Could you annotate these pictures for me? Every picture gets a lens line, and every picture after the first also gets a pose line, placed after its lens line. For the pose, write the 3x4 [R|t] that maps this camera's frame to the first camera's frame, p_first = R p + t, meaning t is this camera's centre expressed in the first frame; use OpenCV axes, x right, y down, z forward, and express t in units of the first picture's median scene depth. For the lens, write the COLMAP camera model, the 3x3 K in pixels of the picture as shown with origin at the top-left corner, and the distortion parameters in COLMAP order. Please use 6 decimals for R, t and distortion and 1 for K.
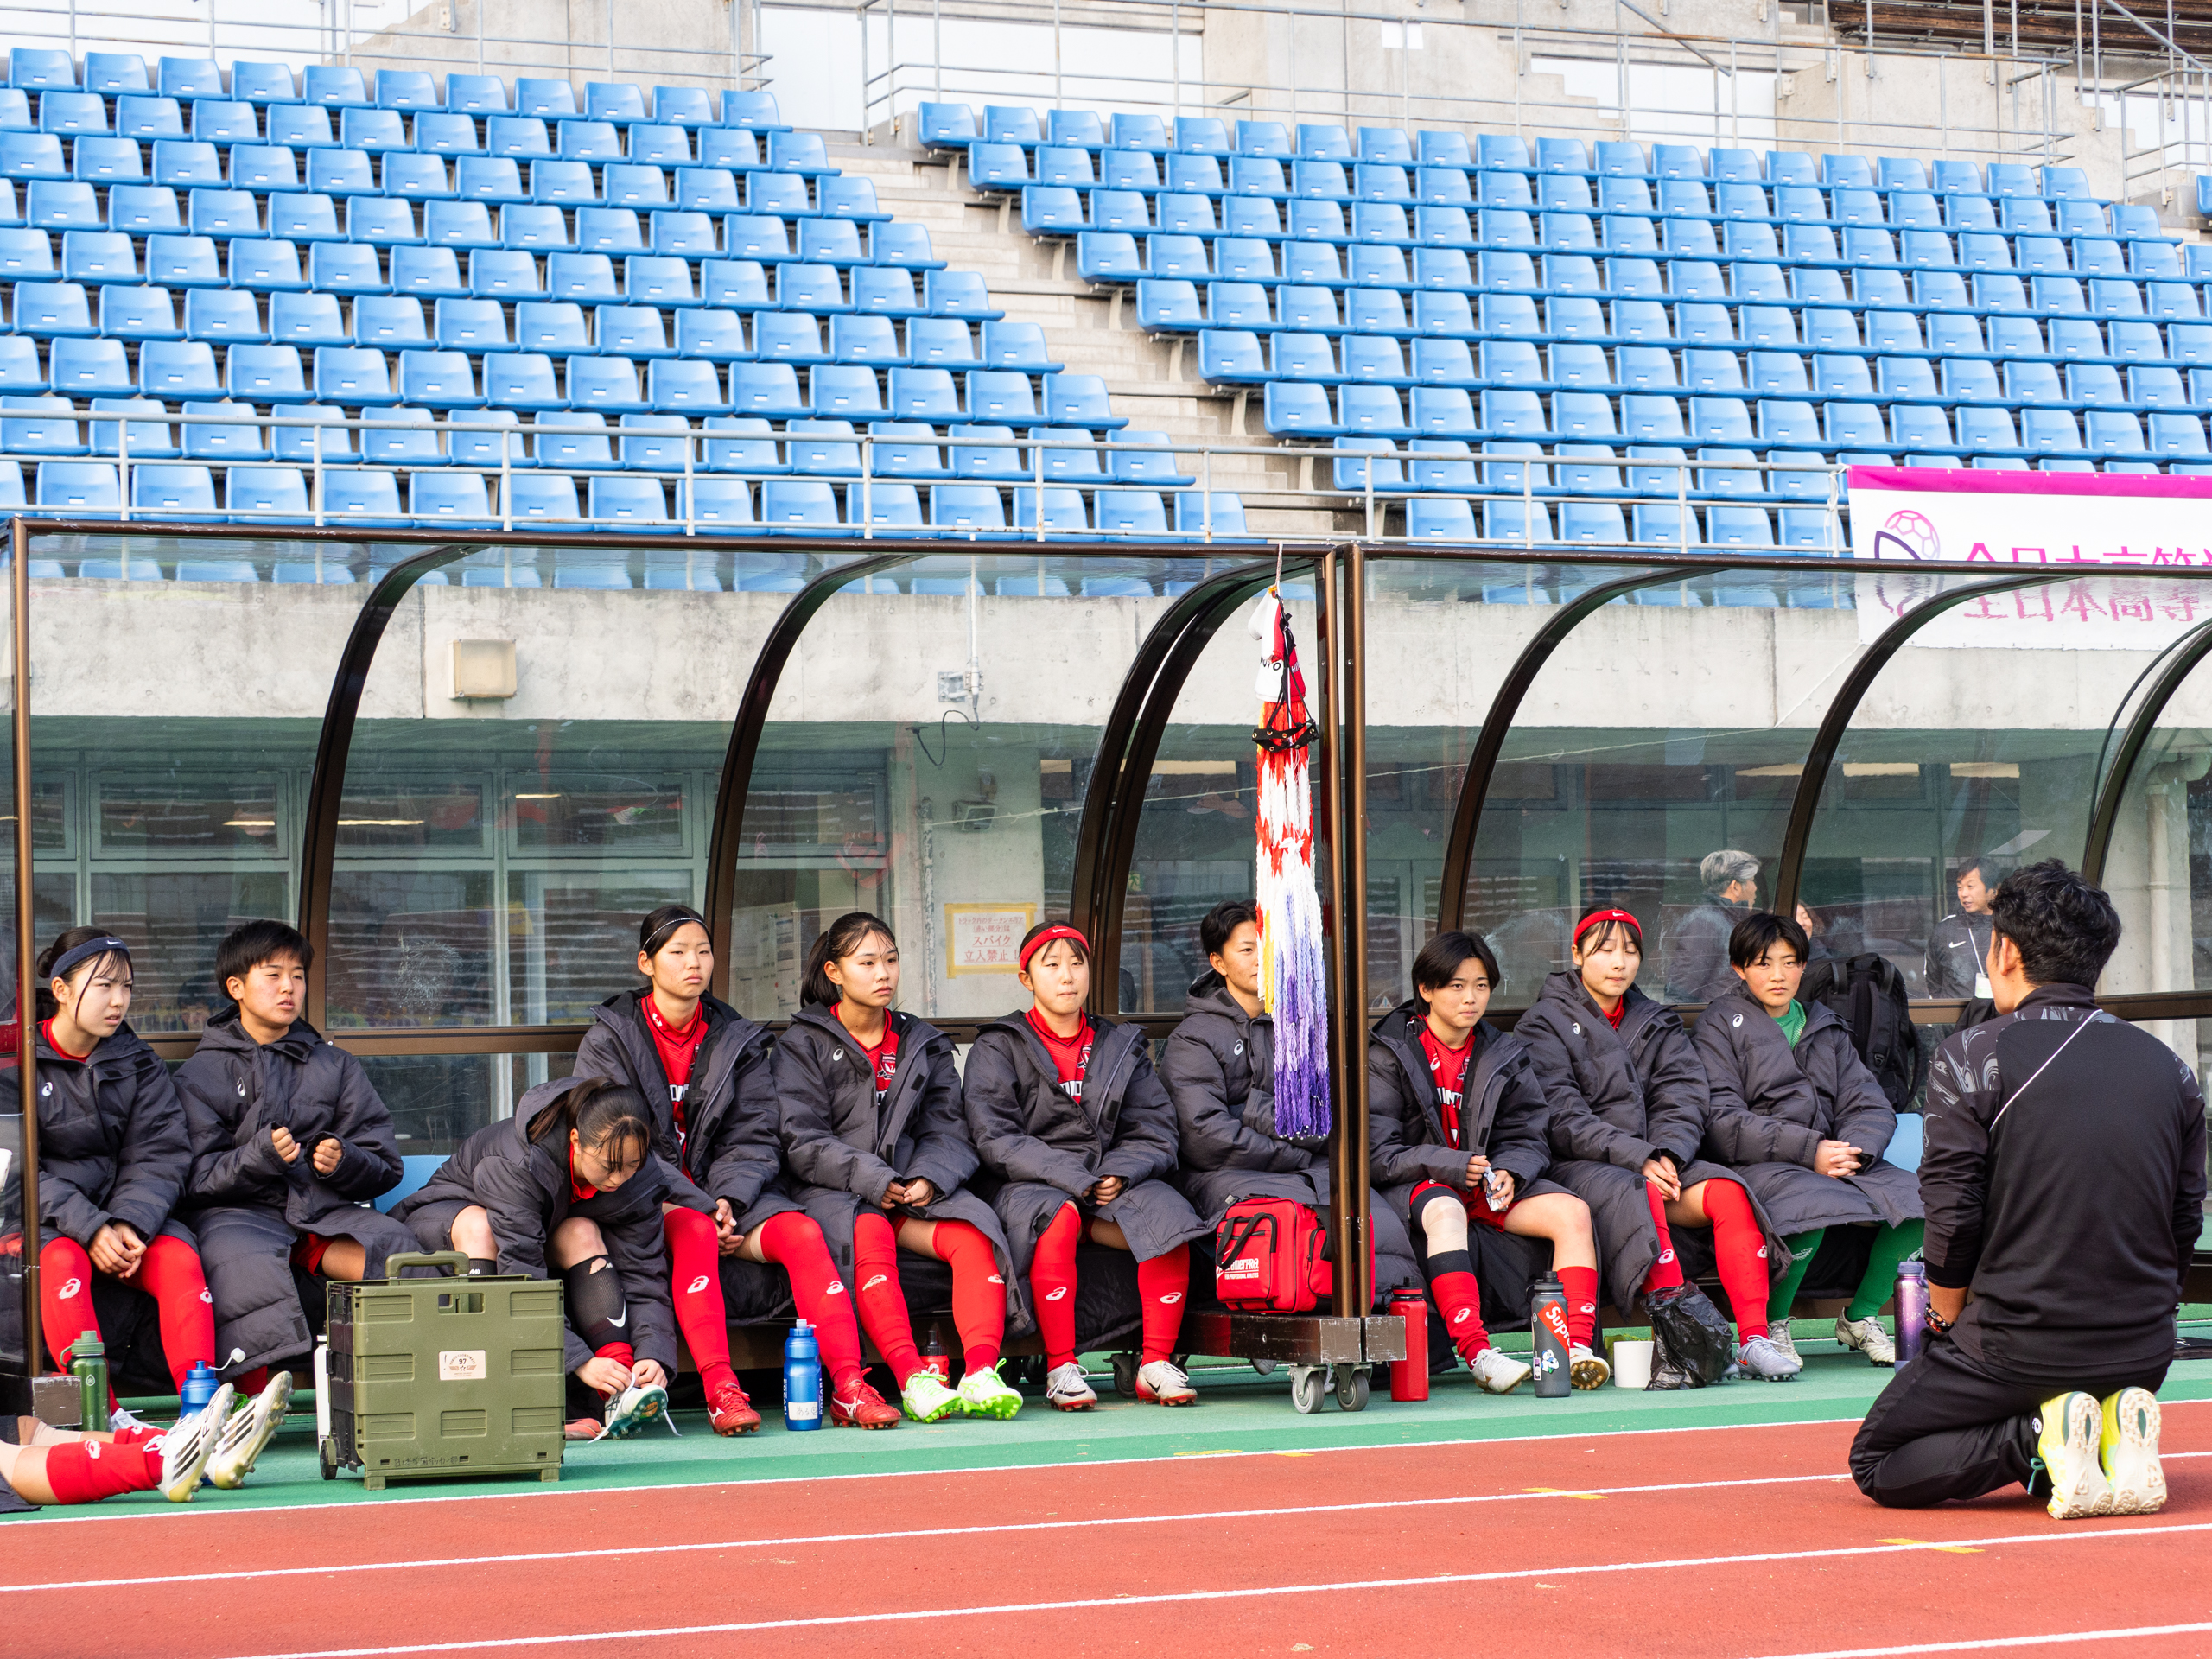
lens RADIAL K [[4659.0, 0, 1106.0], [0, 4659.0, 829.5], [0, 0, 1]] dist [-0.012794, 0.040612]
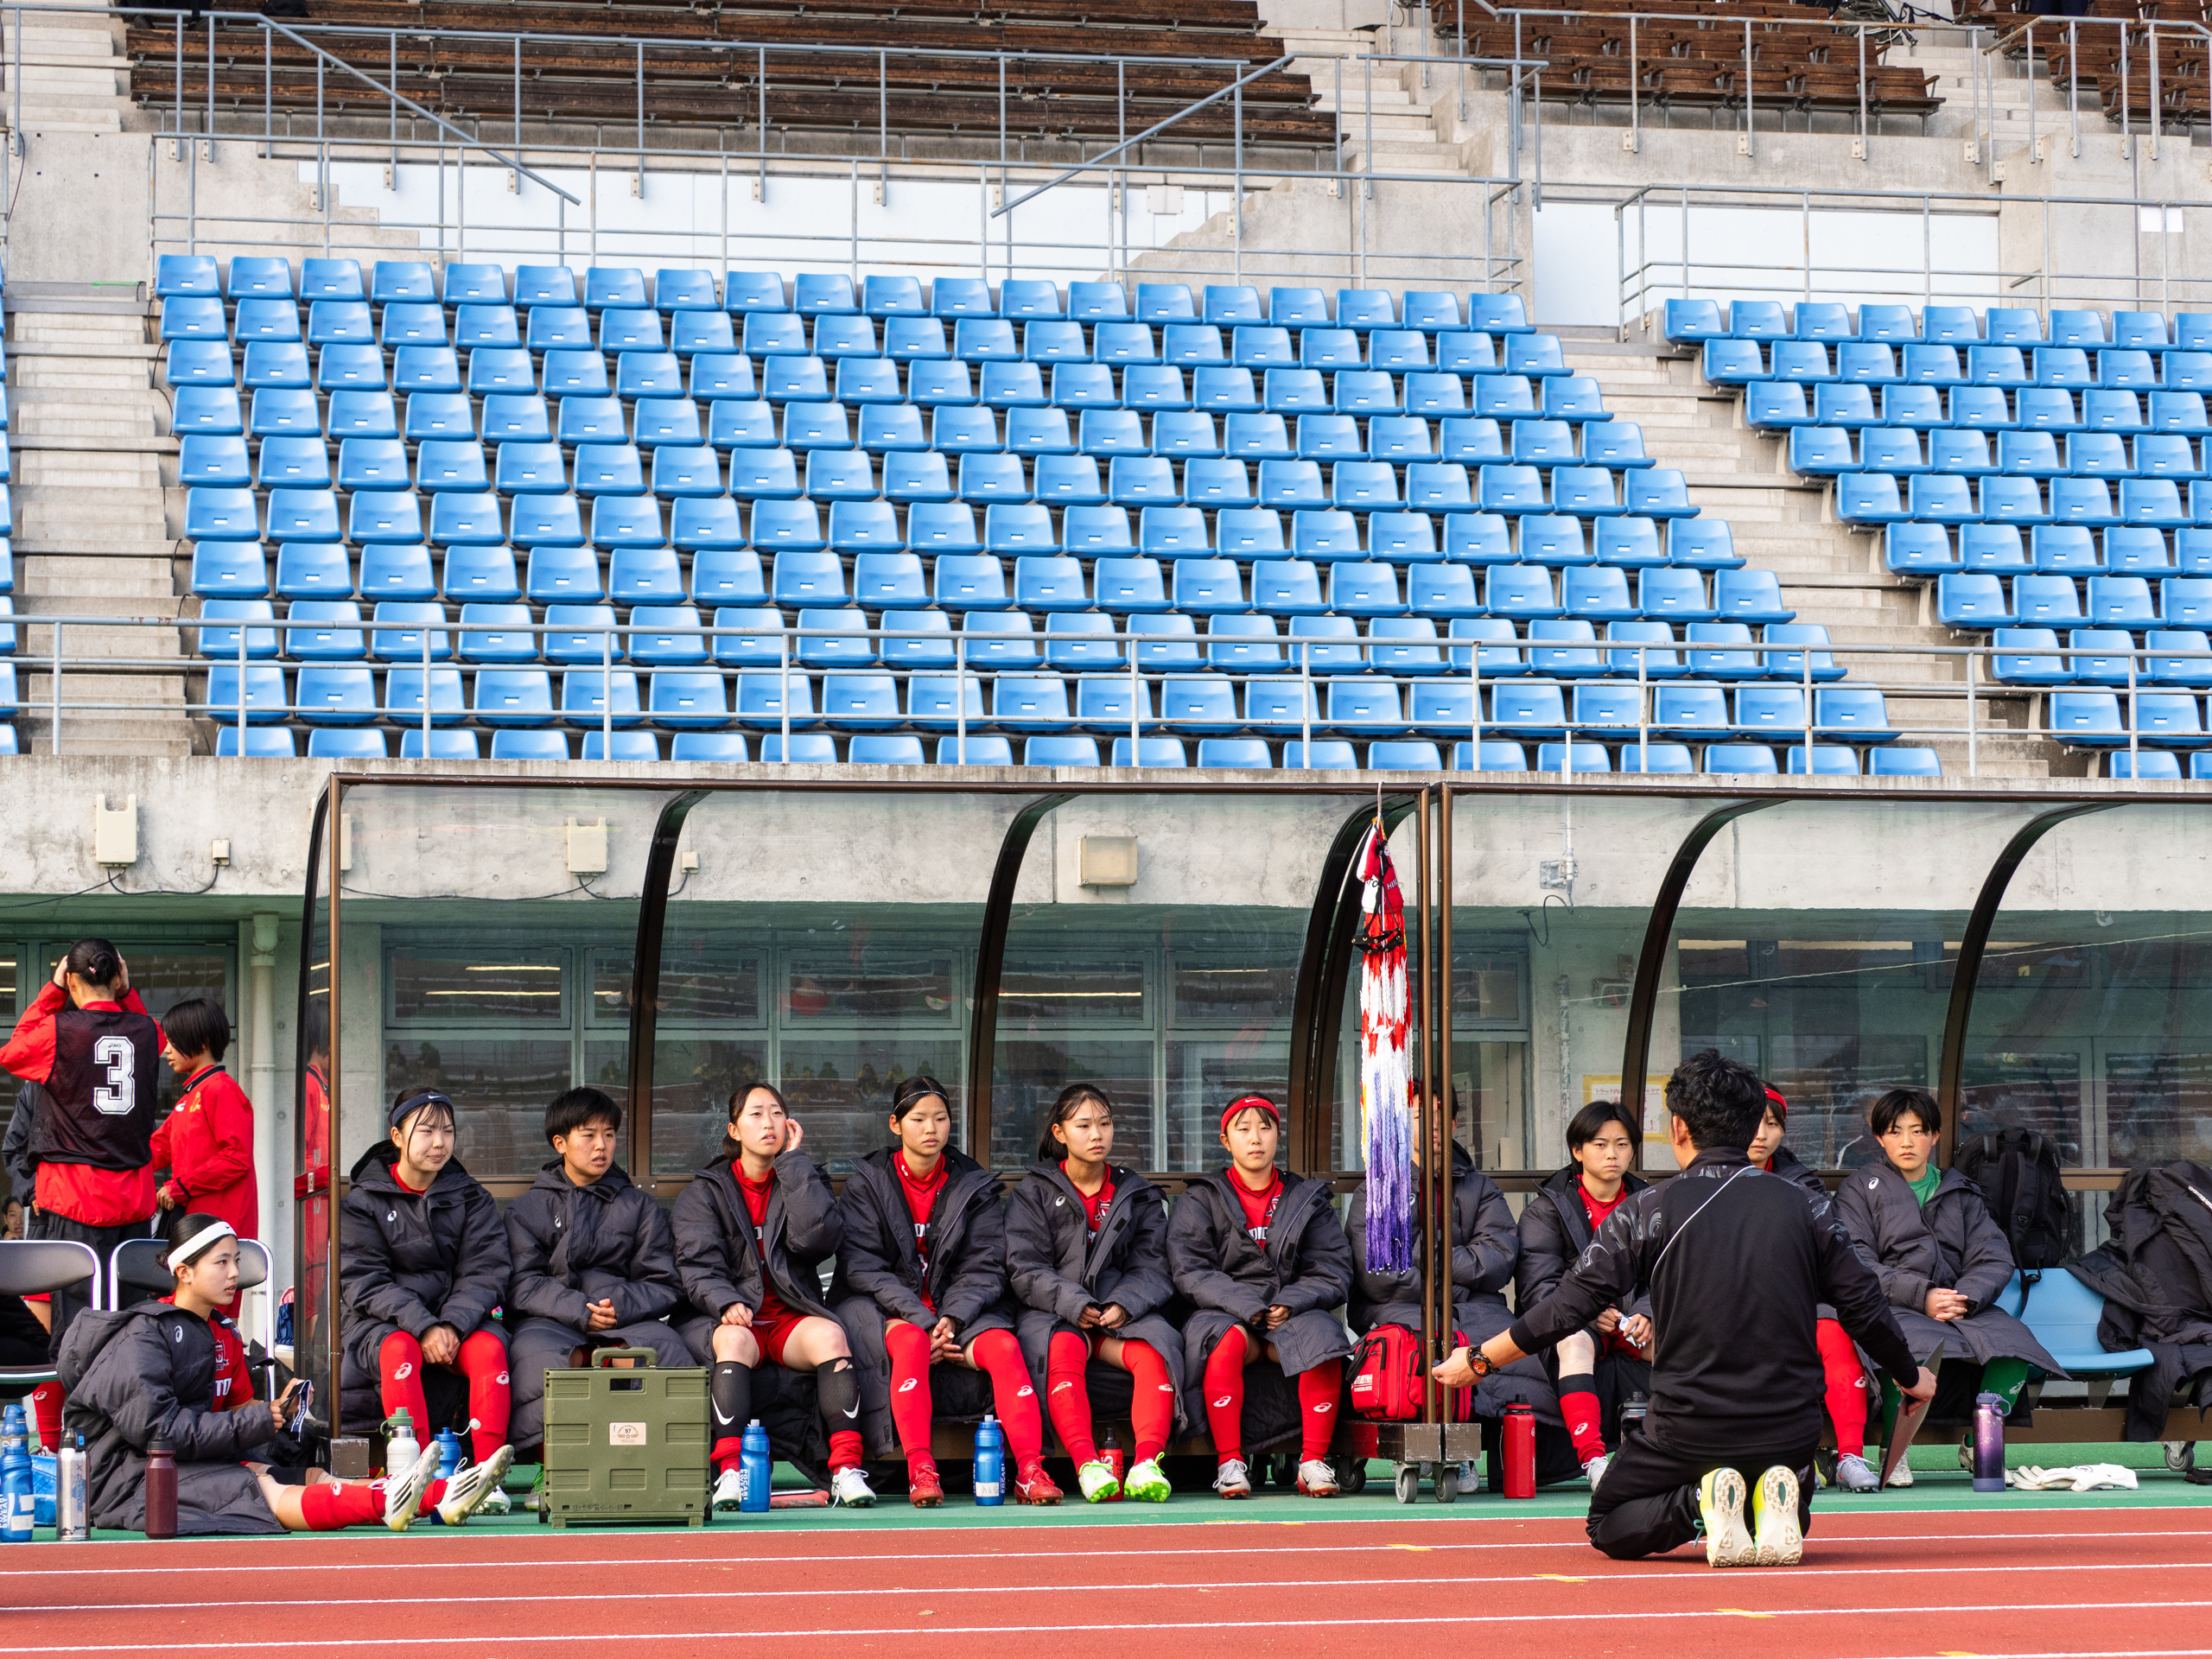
lens RADIAL K [[4659.0, 0, 1106.0], [0, 4659.0, 829.5], [0, 0, 1]] dist [-0.012794, 0.040612]
pose [[0.981987, -0.002123, -0.188937, 0.185964], [-0.004713, 0.999350, -0.035728, -0.005202], [0.188890, 0.035975, 0.981339, -0.193605]]
